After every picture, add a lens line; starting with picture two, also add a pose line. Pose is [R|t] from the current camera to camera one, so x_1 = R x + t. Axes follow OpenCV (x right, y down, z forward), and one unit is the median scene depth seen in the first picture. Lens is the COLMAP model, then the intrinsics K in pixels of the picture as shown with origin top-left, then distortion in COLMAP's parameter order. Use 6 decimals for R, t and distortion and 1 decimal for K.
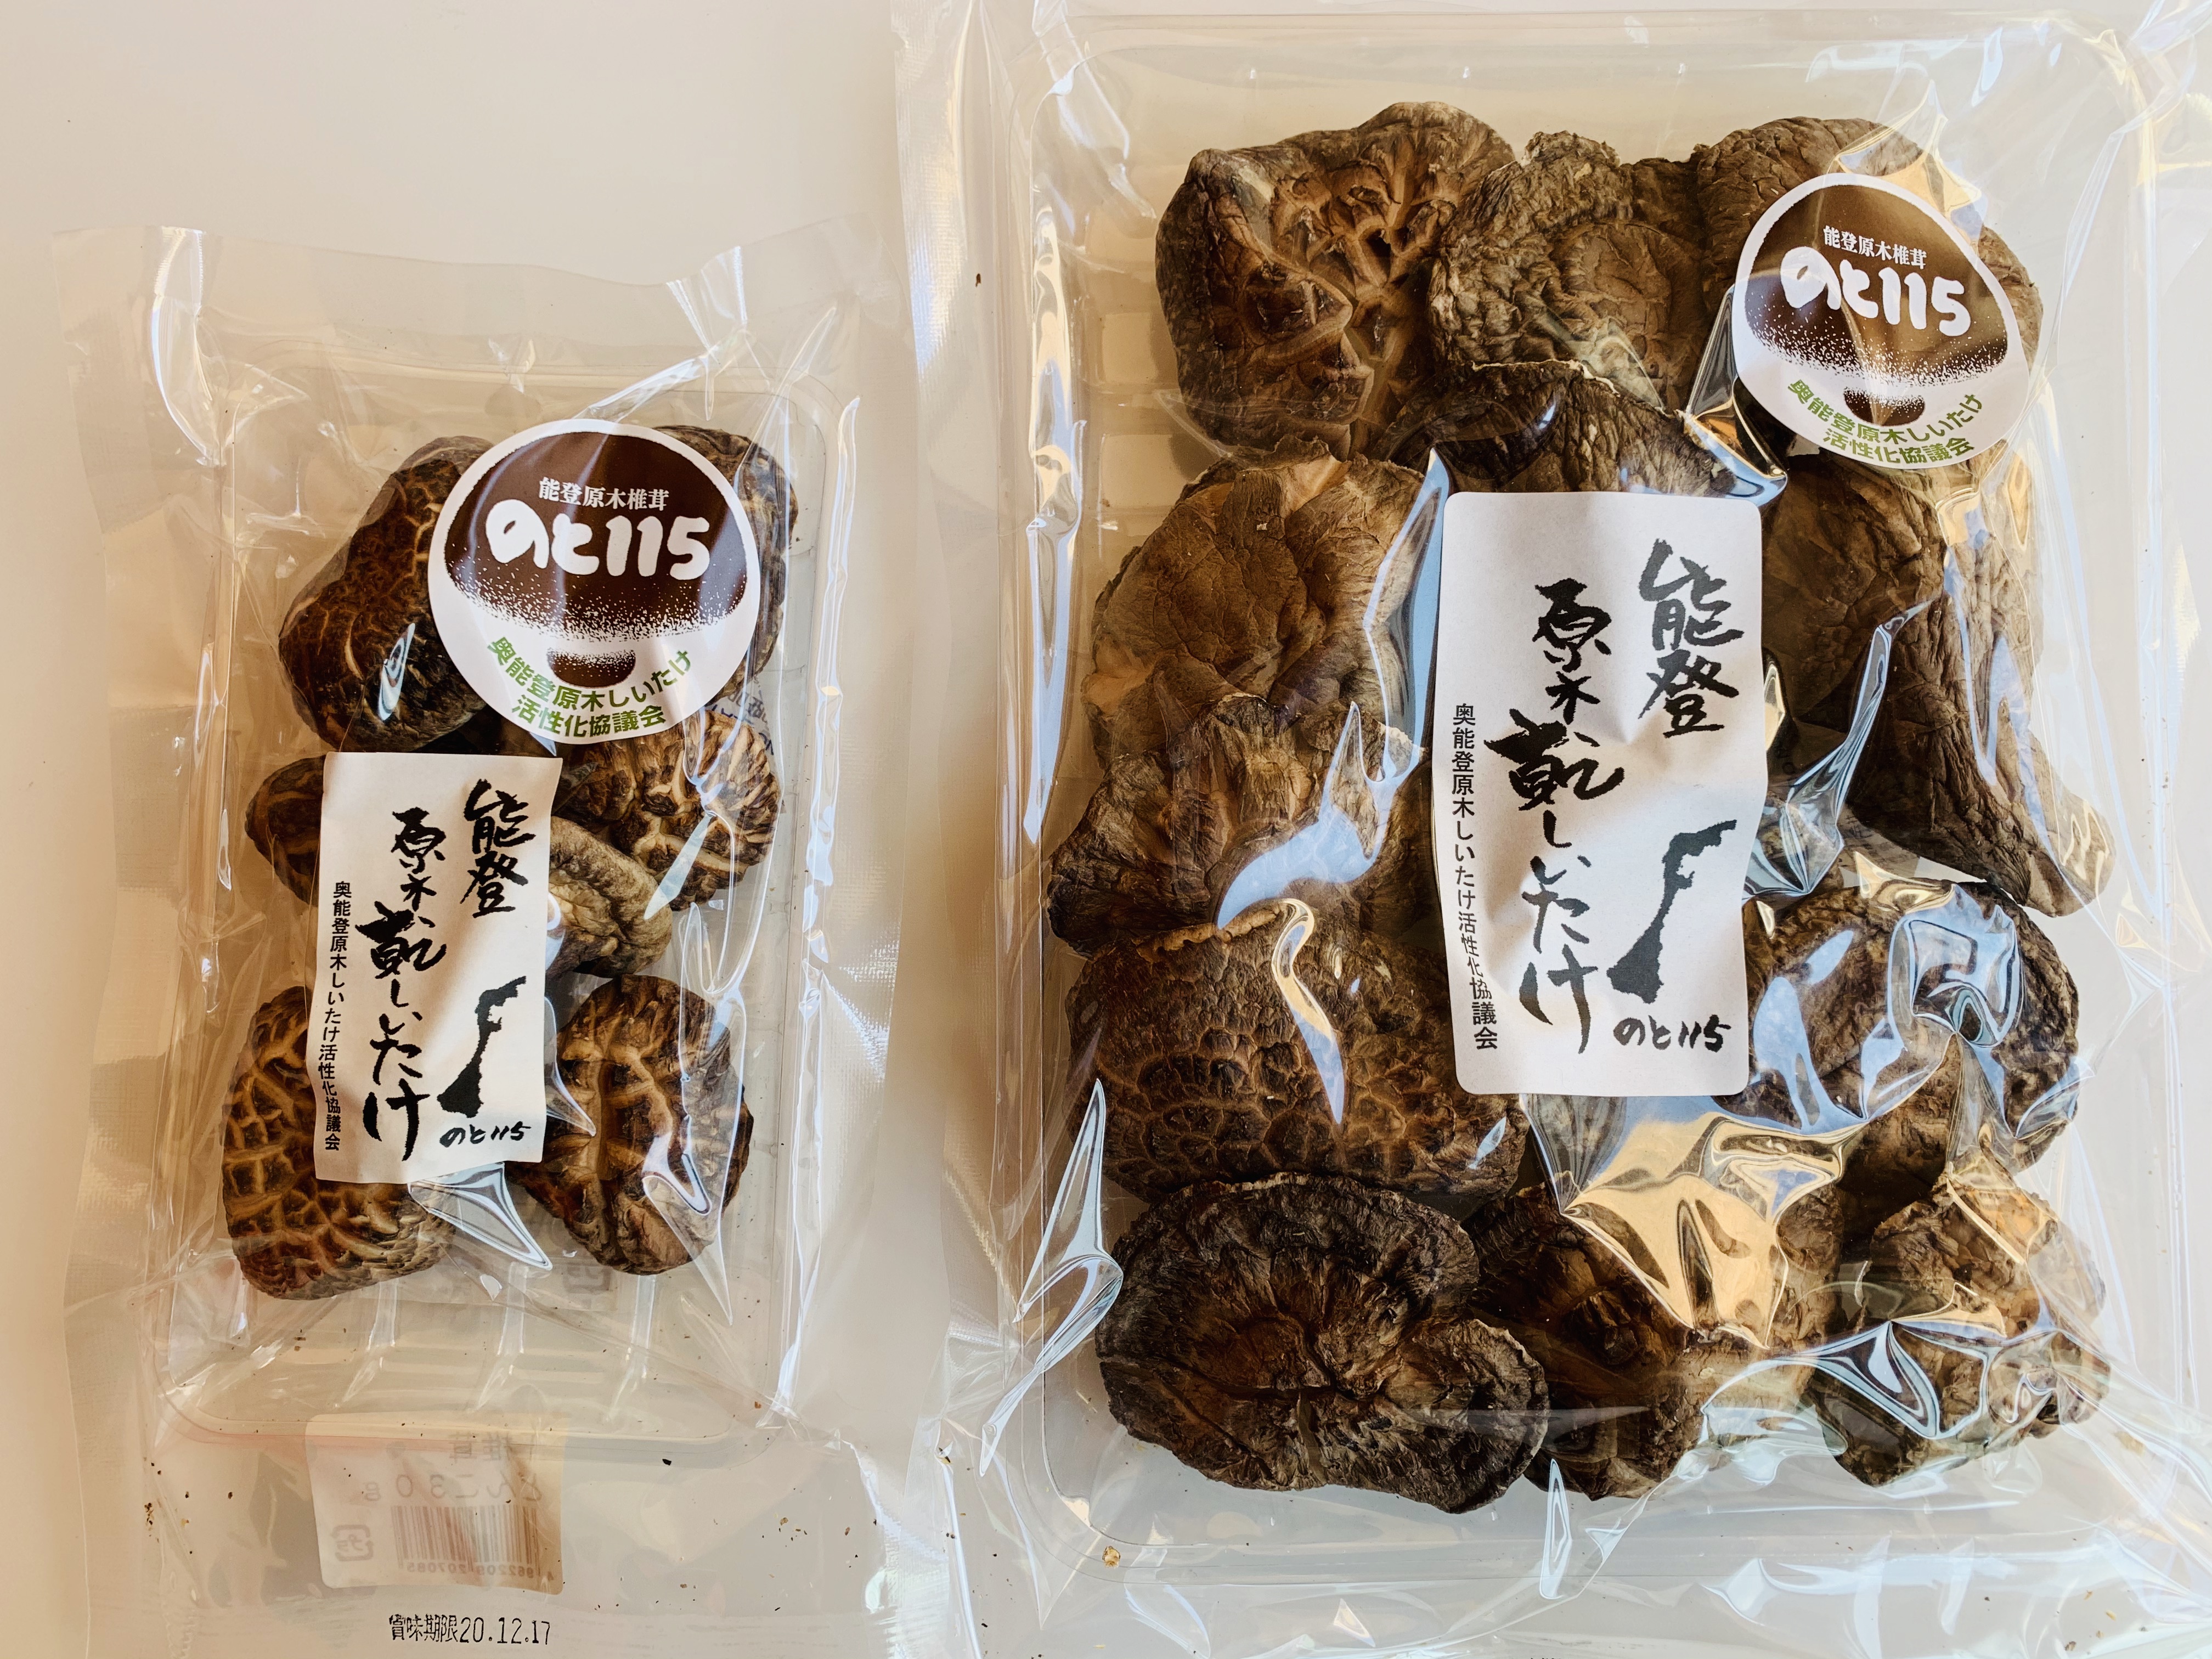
lens RADIAL K [[1675.9, 0, 1103.5], [0, 1675.9, 825.1], [0, 0, 1]] dist [-0.010498, -0.001414]
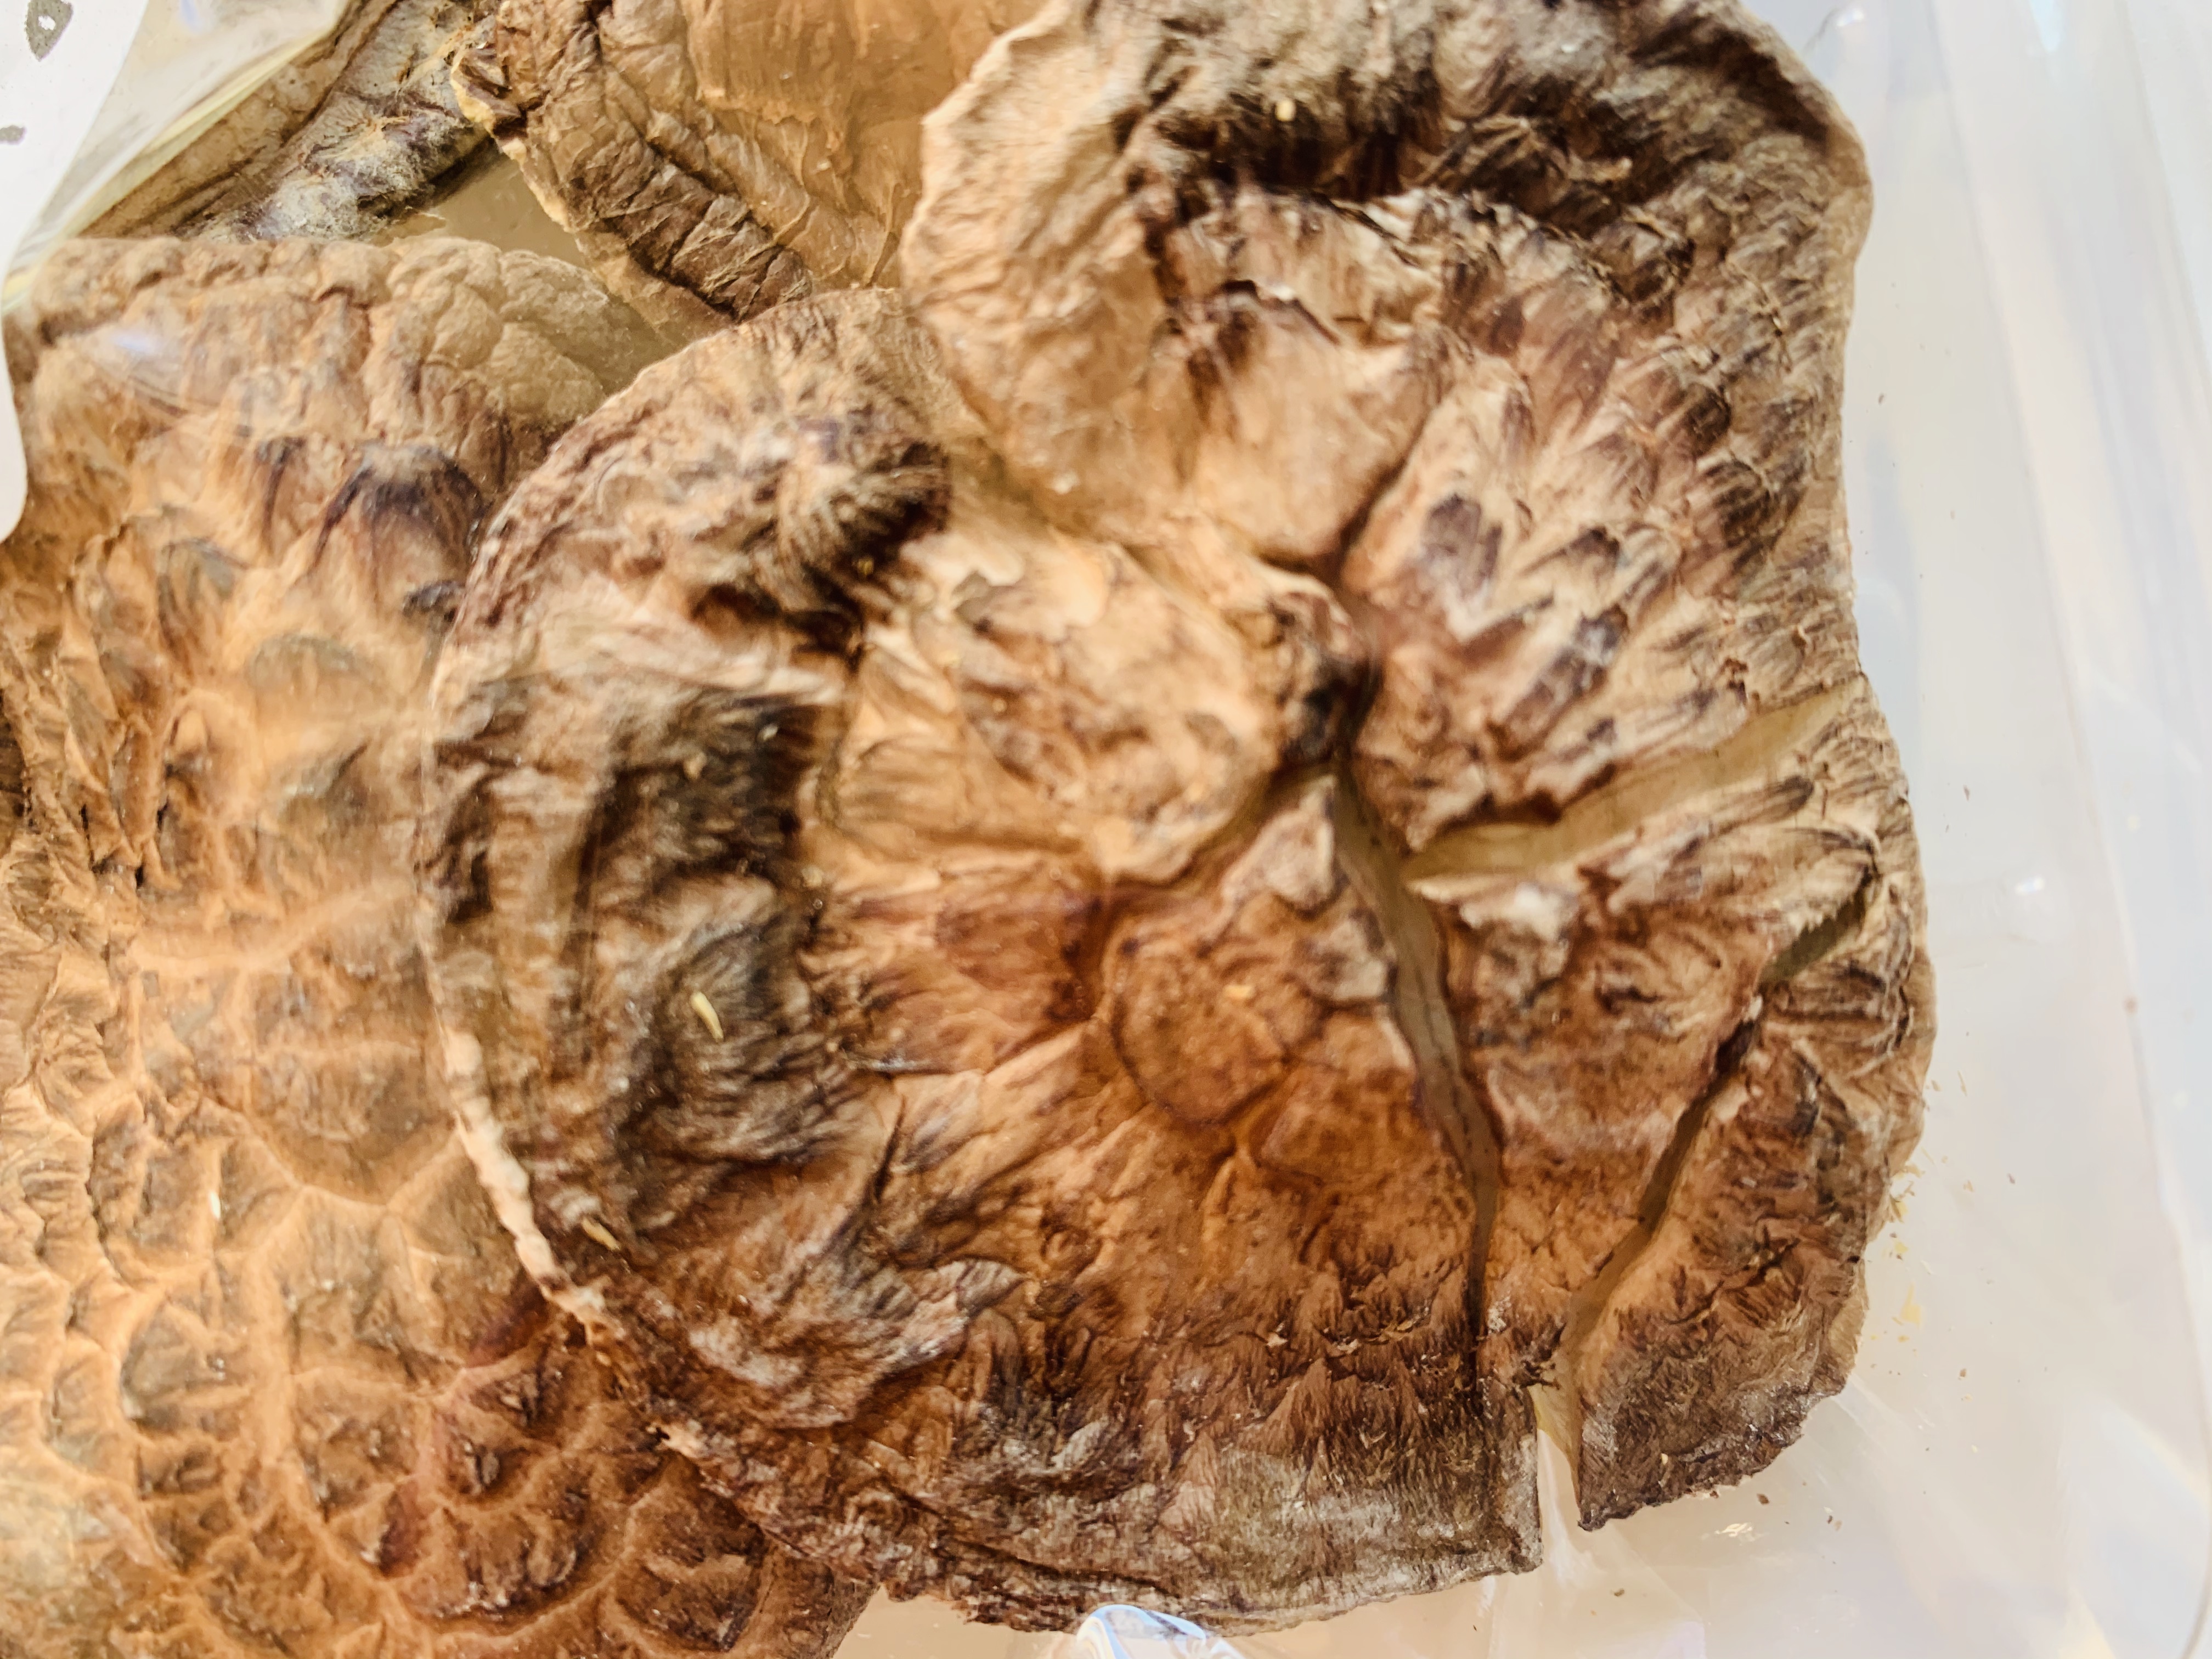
lens RADIAL K [[1675.9, 0, 1112.2], [0, 1675.9, 824.1], [0, 0, 1]] dist [-0.010498, -0.001414]
pose [[-0.149402, -0.987000, 0.059250, 0.117395], [0.949720, -0.159918, -0.269181, 0.363050], [0.275157, 0.016054, 0.961265, 0.747437]]
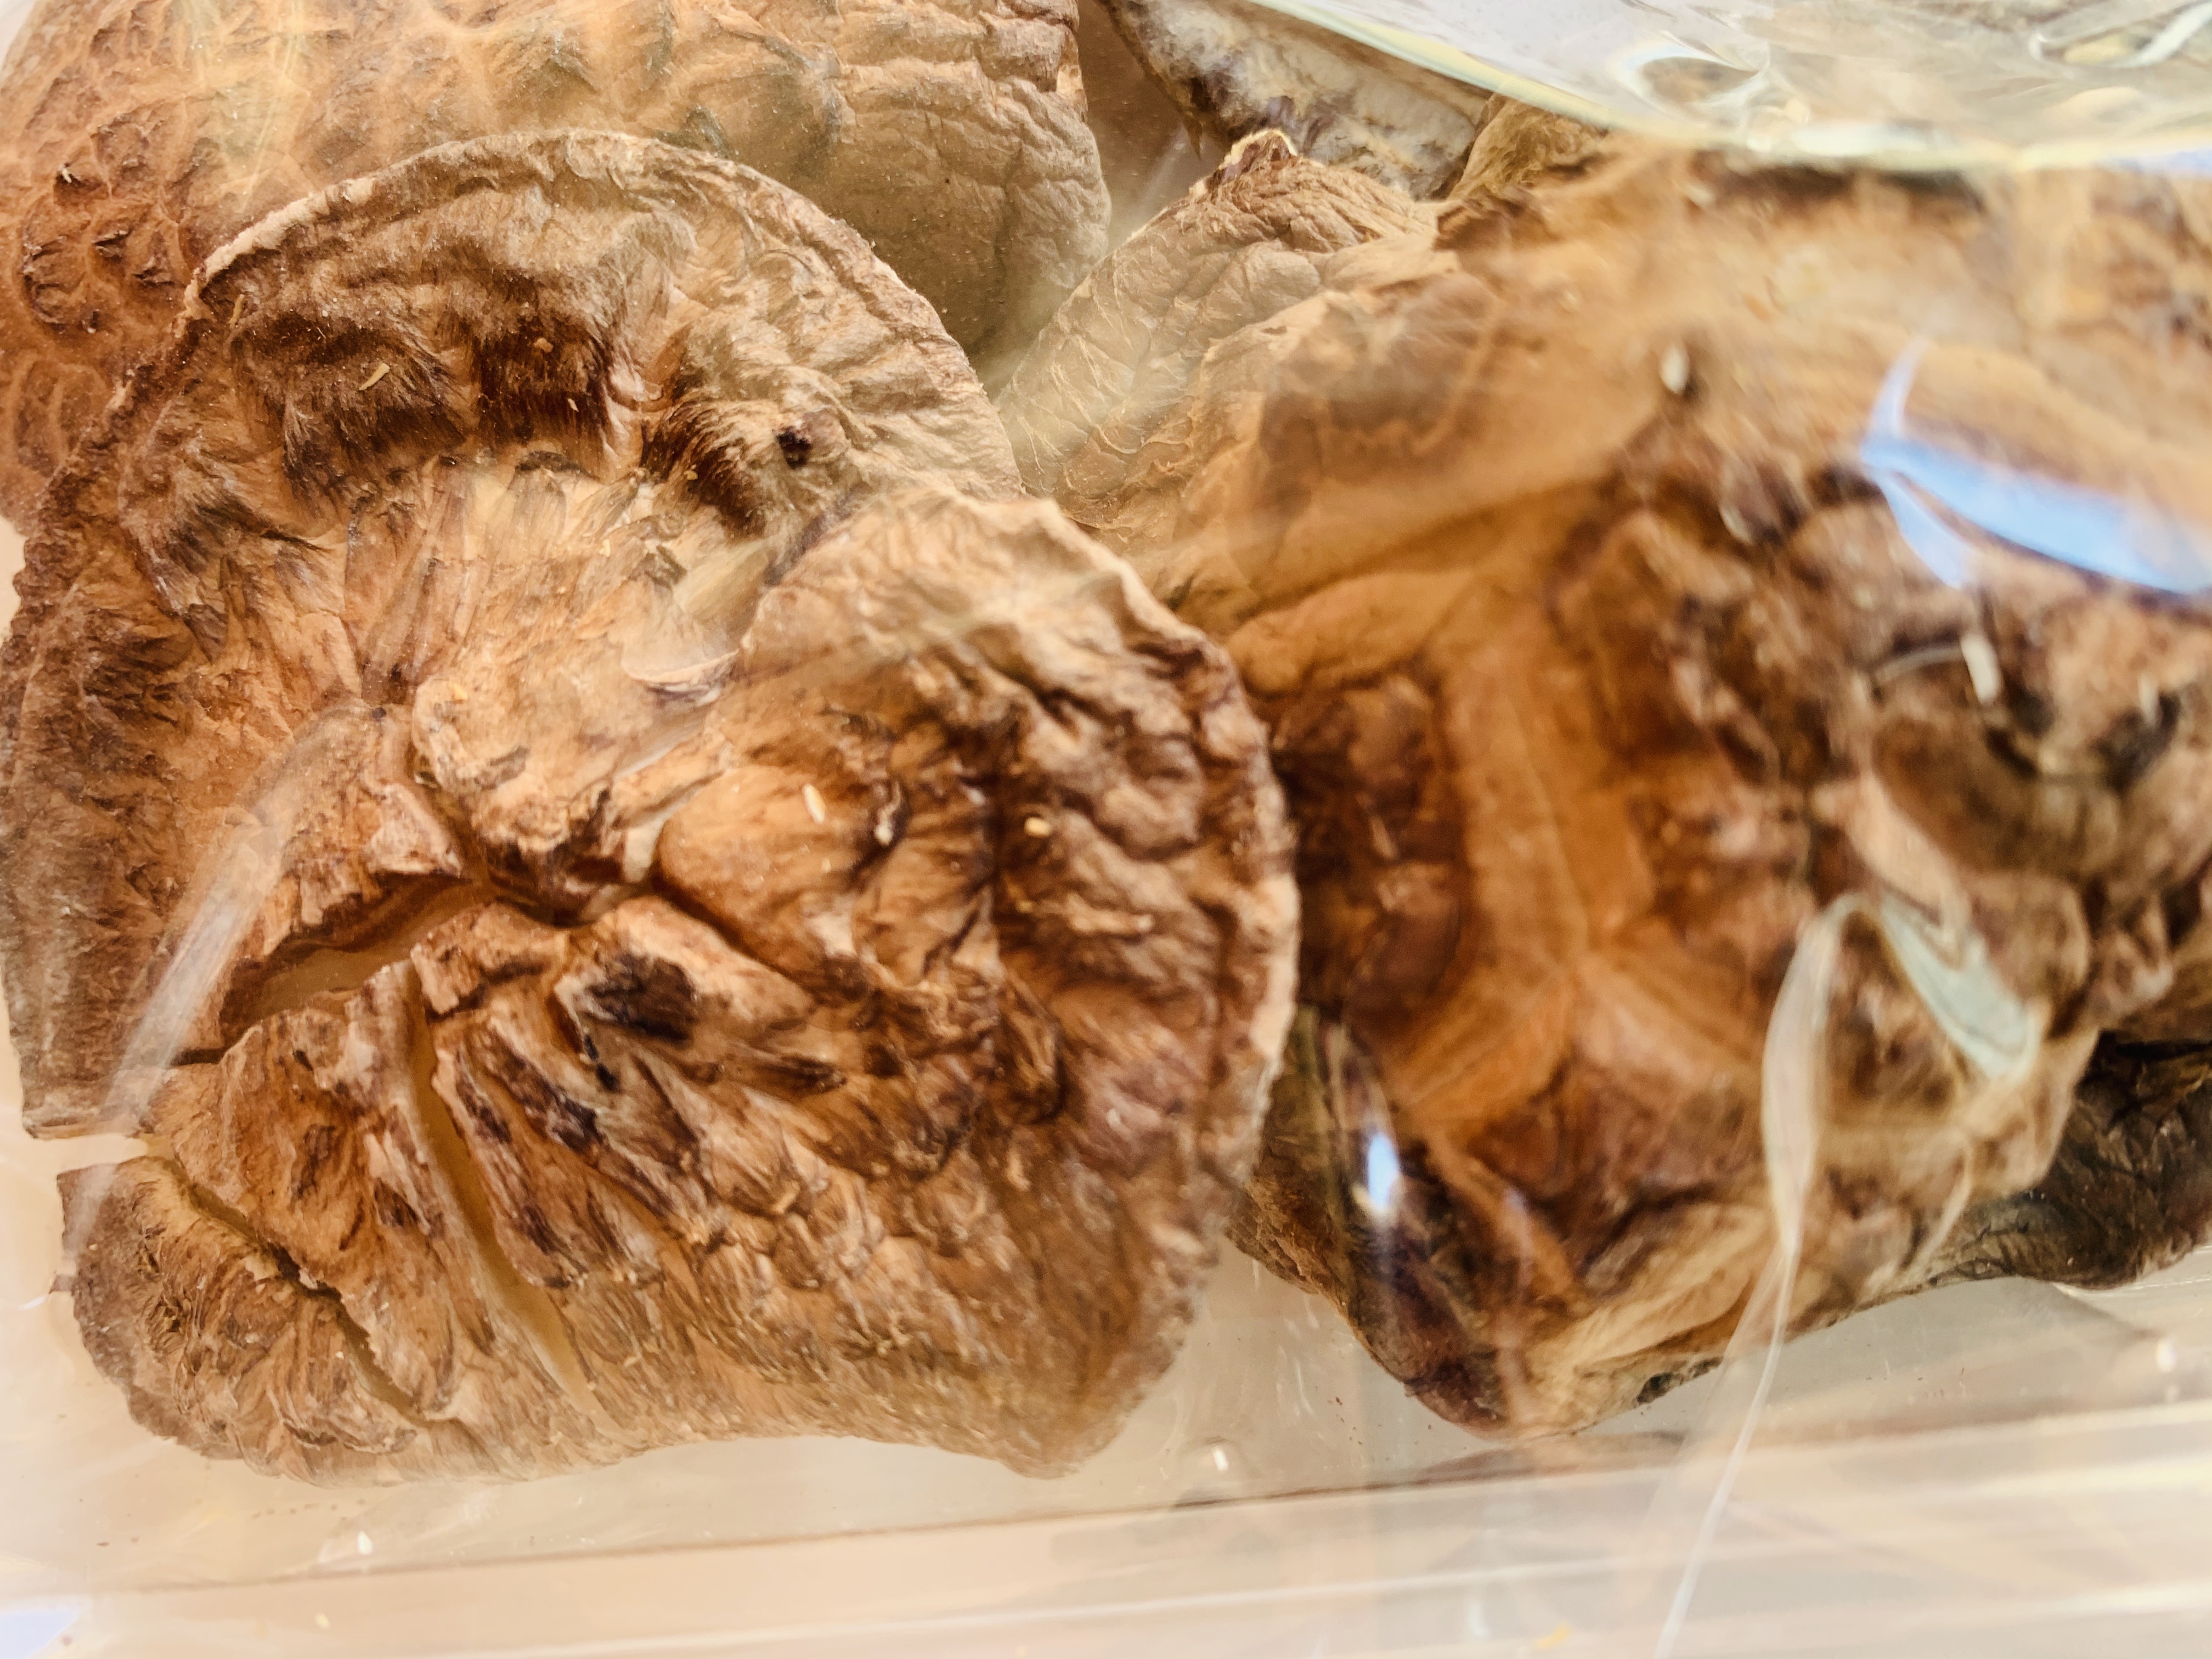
lens RADIAL K [[1675.9, 0, 1110.9], [0, 1675.9, 833.0], [0, 0, 1]] dist [-0.010498, -0.001414]
pose [[0.980233, -0.143462, -0.136241, 0.268906], [0.068400, 0.891896, -0.447038, 0.448372], [0.185646, 0.428883, 0.884079, 0.765633]]
